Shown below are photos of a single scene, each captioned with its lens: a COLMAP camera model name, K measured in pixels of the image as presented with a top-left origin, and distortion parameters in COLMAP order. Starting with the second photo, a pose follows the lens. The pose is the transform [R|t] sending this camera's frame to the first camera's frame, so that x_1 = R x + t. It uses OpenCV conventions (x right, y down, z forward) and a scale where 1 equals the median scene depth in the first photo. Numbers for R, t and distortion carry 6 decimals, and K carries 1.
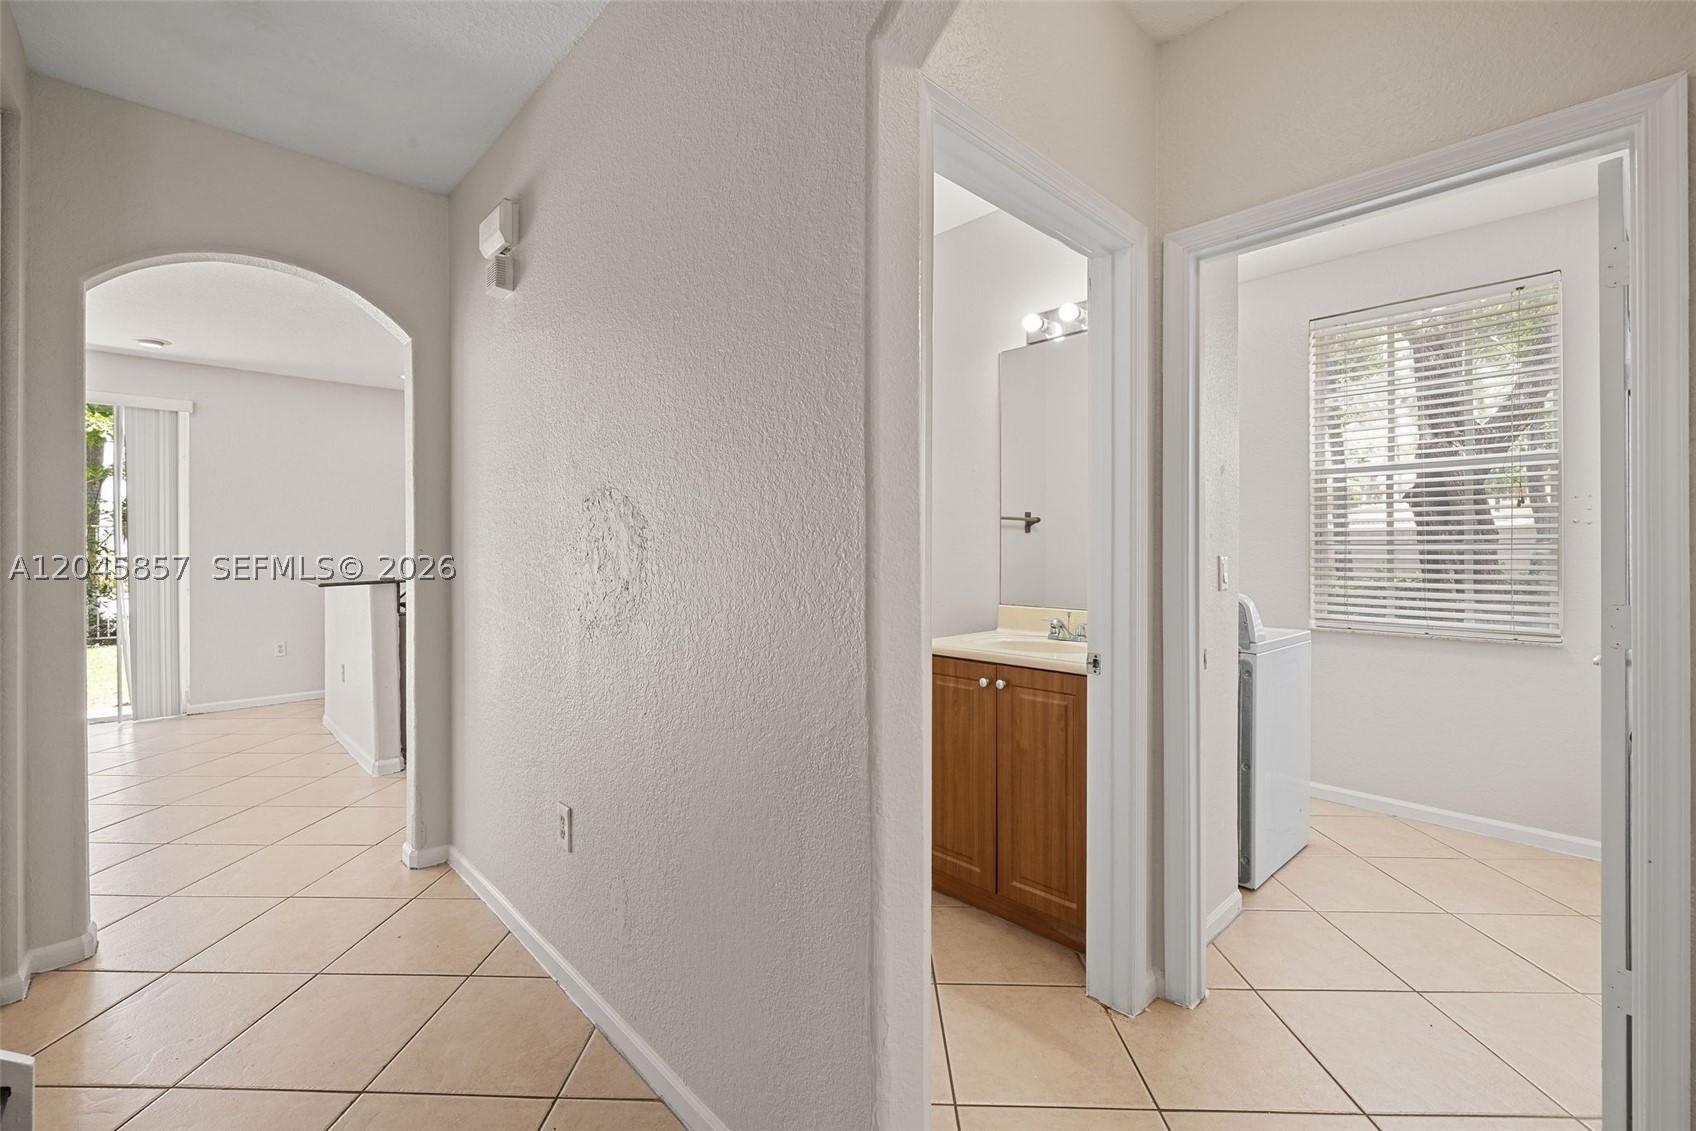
lens RADIAL K [[715.5, 0, 853.7], [0, 715.5, 554.4], [0, 0, 1]] dist [-0.003992, -0.000840]
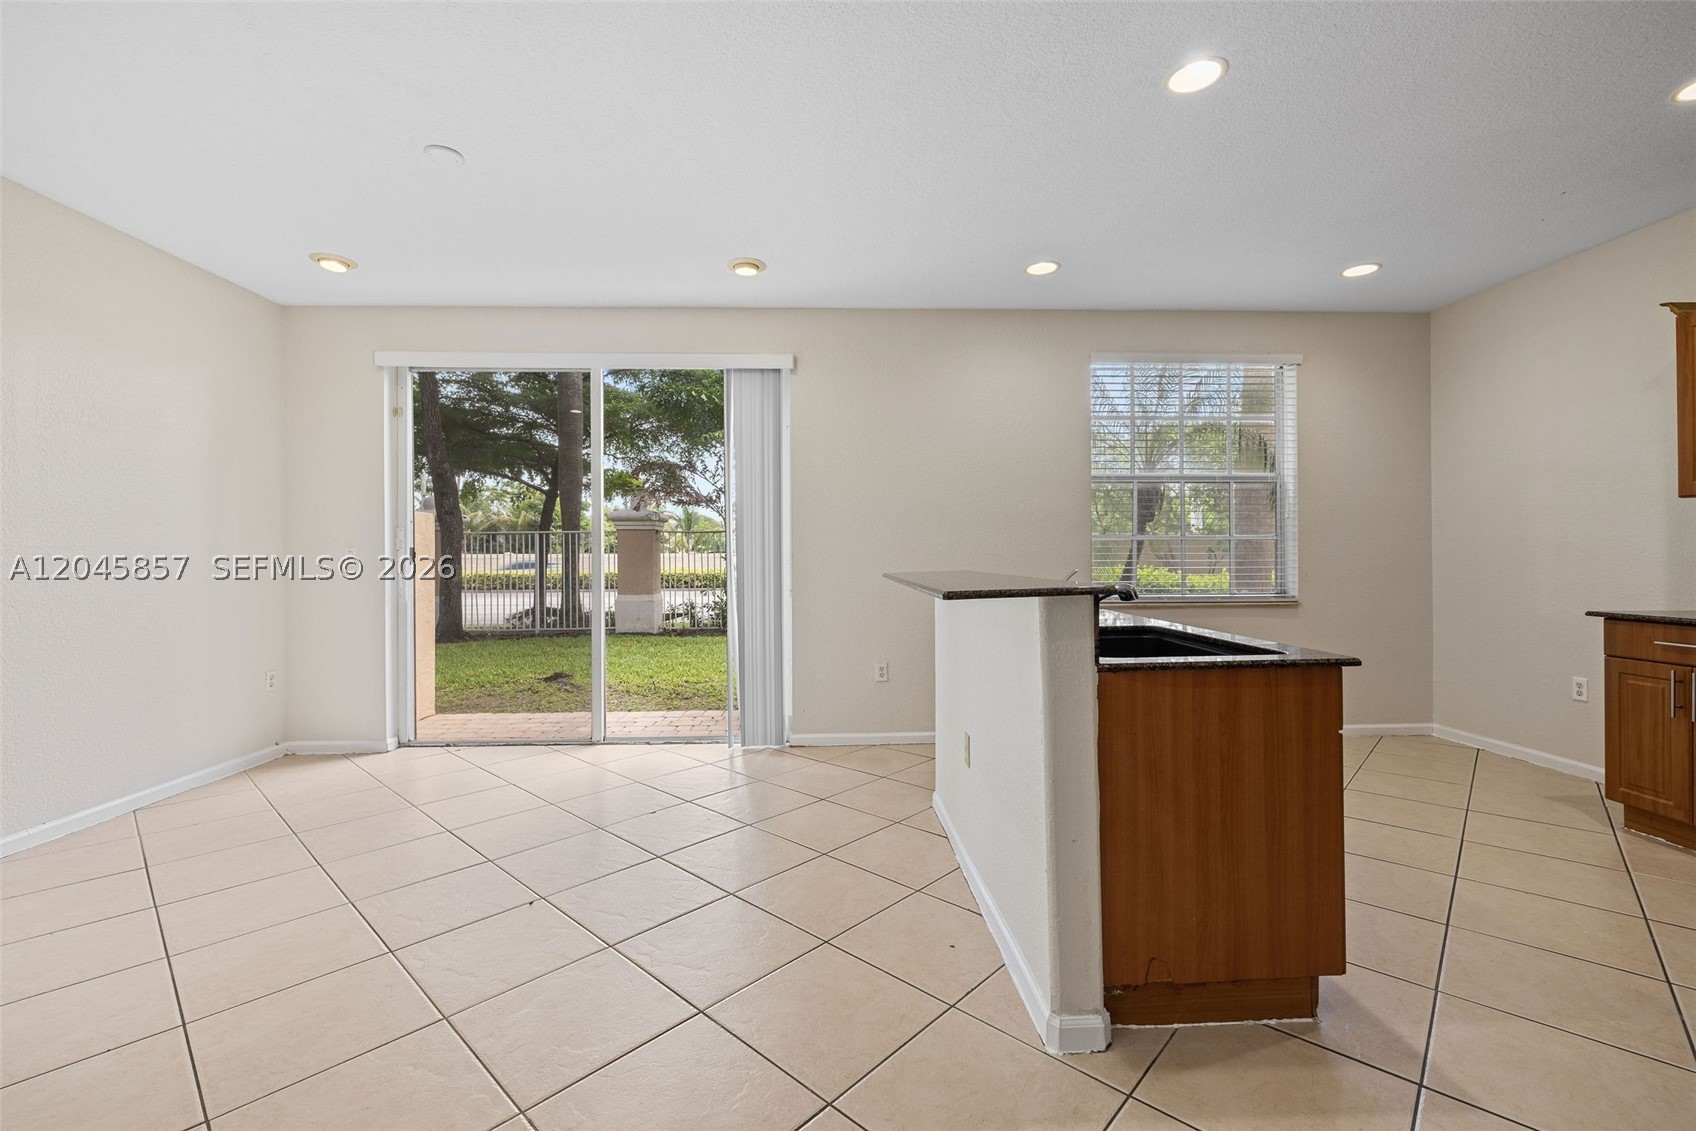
lens RADIAL K [[715.5, 0, 846.6], [0, 715.5, 558.3], [0, 0, 1]] dist [-0.003992, -0.000840]
pose [[0.744777, -0.001755, -0.667311, -0.360104], [0.007605, 0.999954, 0.005858, 0.011743], [0.667270, -0.009437, 0.744756, 0.455327]]
